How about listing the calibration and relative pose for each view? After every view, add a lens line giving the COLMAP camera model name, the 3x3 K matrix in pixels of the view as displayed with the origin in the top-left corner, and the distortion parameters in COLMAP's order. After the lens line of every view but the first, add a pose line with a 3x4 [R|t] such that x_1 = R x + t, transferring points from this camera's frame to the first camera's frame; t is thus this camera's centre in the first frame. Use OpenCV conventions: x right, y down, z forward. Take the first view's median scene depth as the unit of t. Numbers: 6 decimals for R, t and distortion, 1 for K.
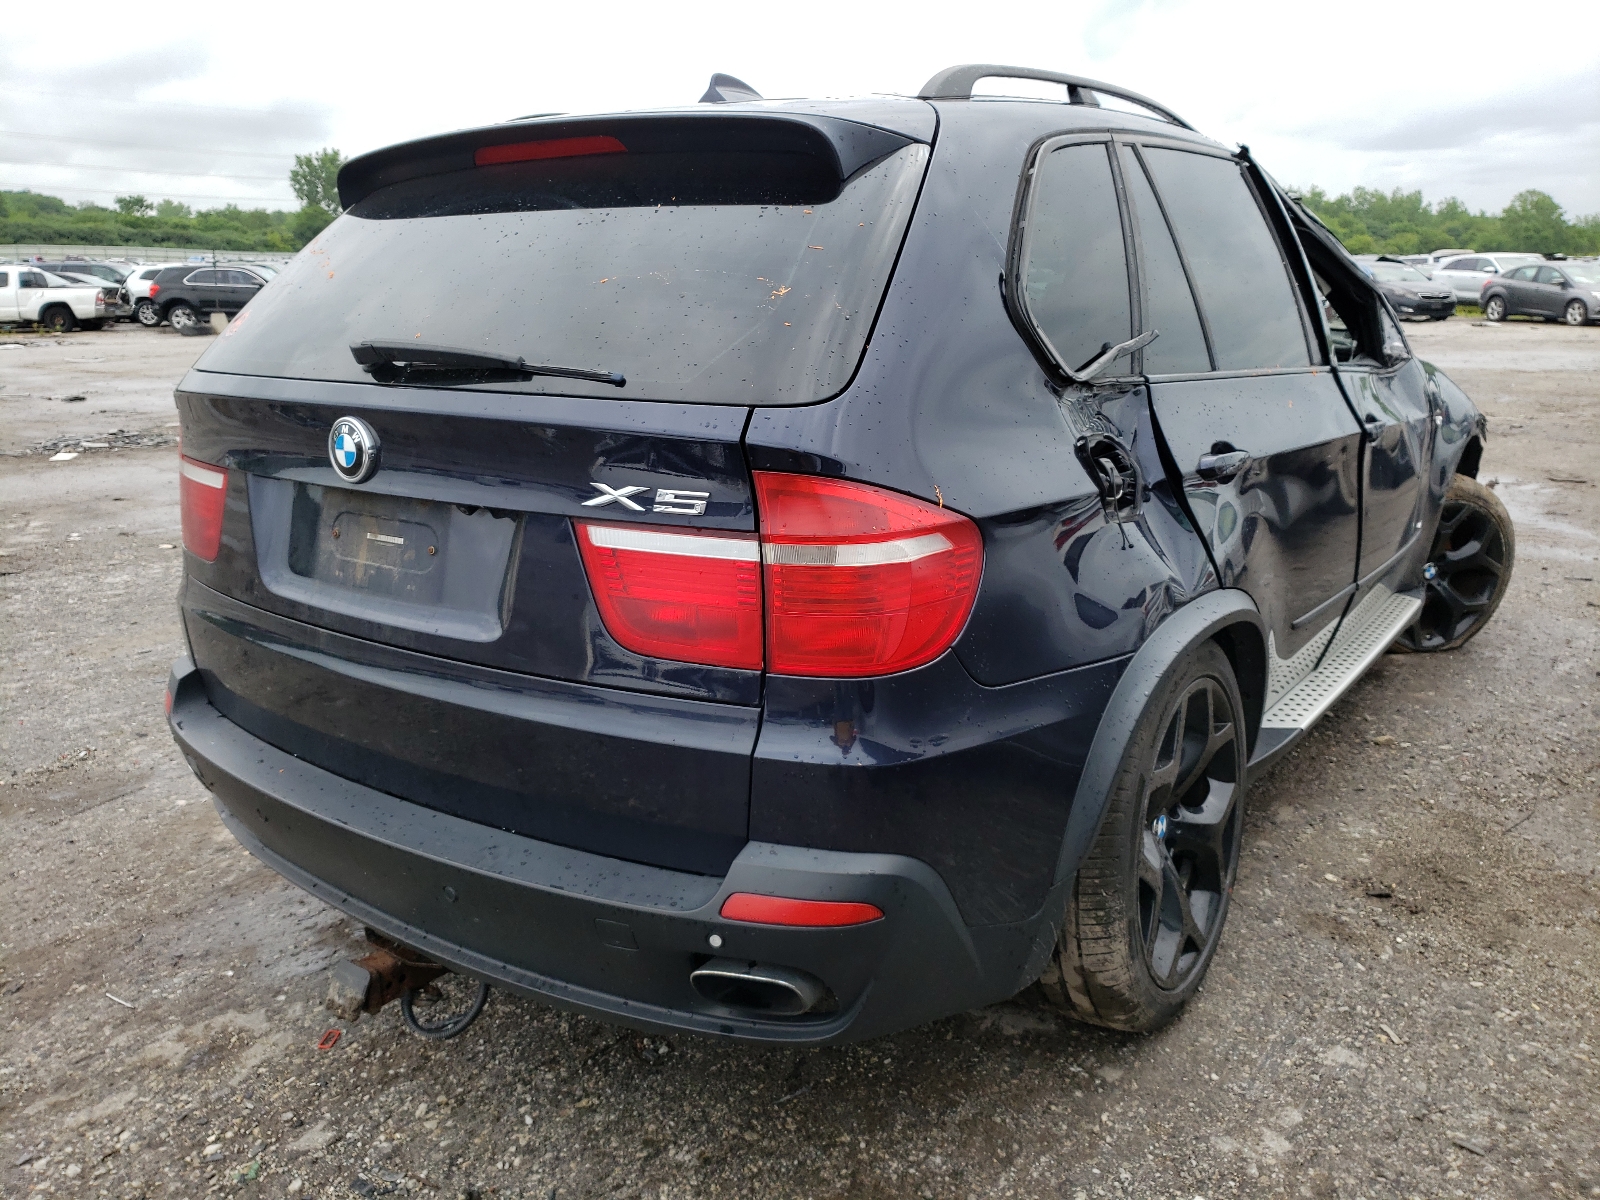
lens RADIAL K [[1277.2, 0, 799.7], [0, 1277.2, 624.7], [0, 0, 1]] dist [0.055390, 0.000925]
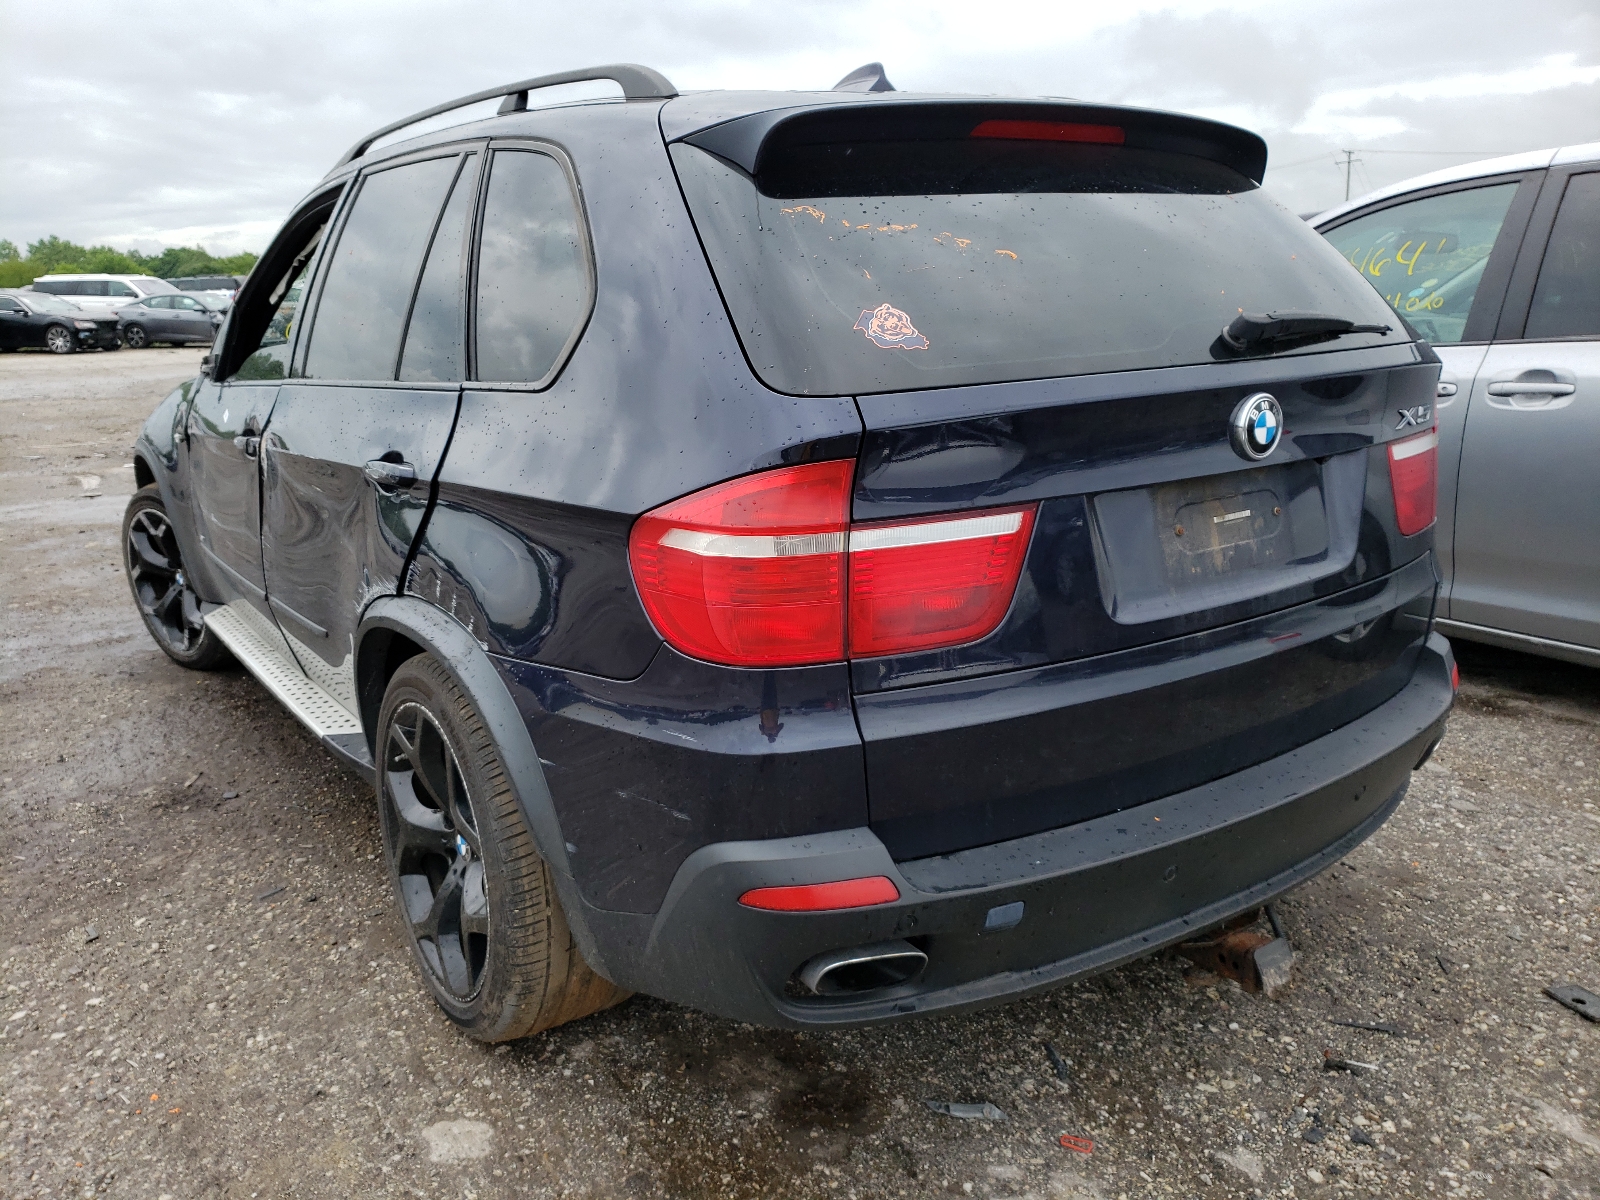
lens RADIAL K [[1207.5, 0, 800.0], [0, 1207.5, 600.0], [0, 0, 1]] dist [-0.001145, -0.001459]
pose [[0.338593, -0.243647, 0.908840, -1.168148], [0.269409, 0.950558, 0.154461, -0.215538], [-0.901540, 0.192550, 0.387493, 0.858398]]
